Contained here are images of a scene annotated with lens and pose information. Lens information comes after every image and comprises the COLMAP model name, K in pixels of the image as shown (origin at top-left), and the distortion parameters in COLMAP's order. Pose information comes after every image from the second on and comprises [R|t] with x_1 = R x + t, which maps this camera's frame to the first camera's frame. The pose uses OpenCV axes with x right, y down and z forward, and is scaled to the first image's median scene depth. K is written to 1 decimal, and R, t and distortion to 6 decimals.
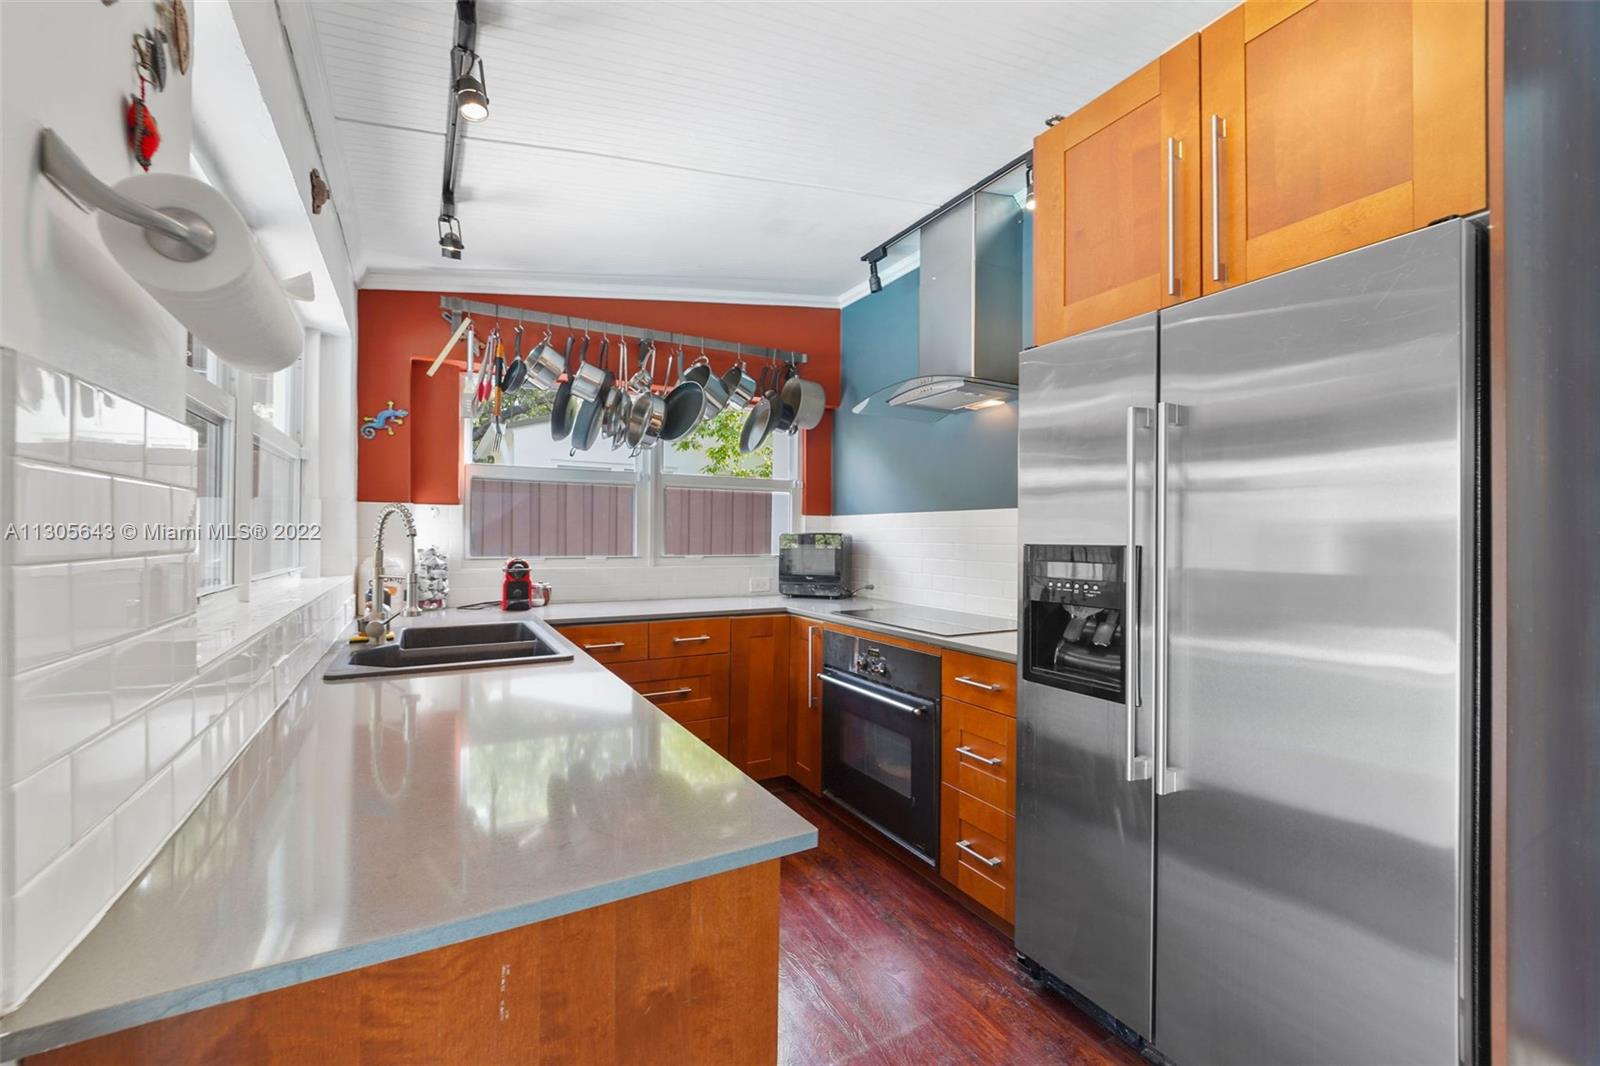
lens RADIAL K [[656.2, 0, 789.4], [0, 656.2, 534.5], [0, 0, 1]] dist [-0.005072, 0.000118]
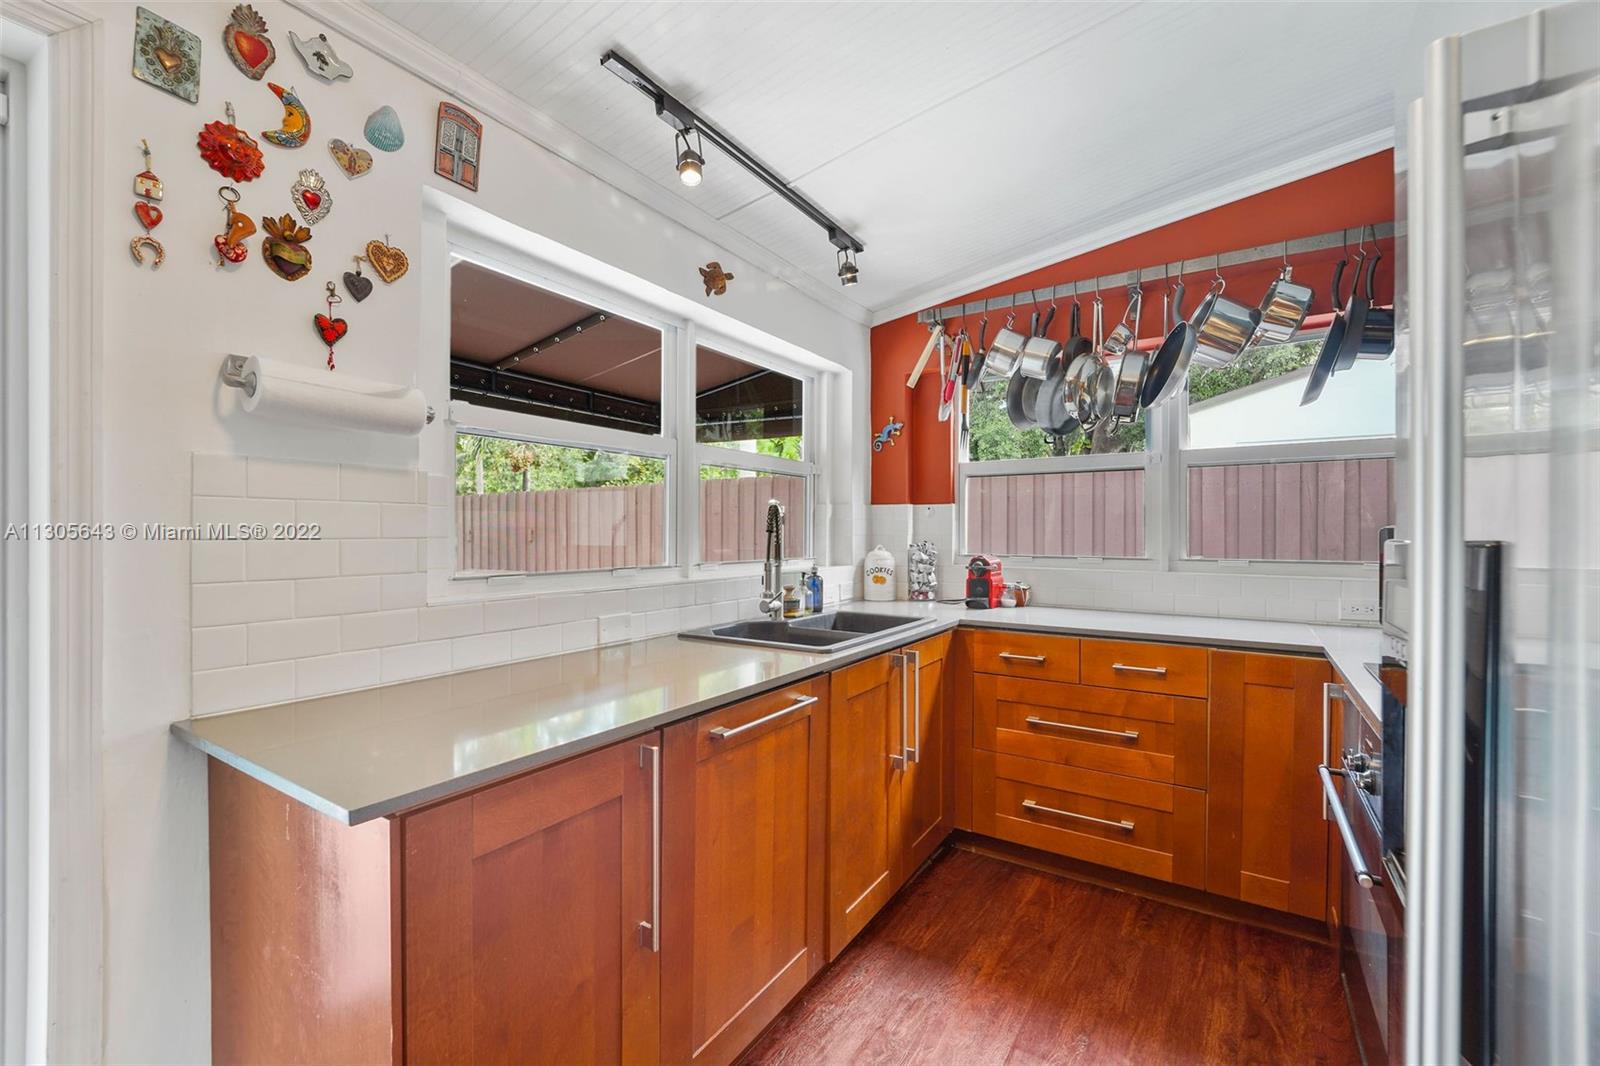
lens RADIAL K [[656.2, 0, 794.6], [0, 656.2, 532.9], [0, 0, 1]] dist [-0.005072, 0.000118]
pose [[0.464438, -0.006285, -0.885584, 0.328096], [0.003231, 0.999980, -0.005402, 0.007067], [0.885600, -0.000352, 0.464449, 0.303104]]
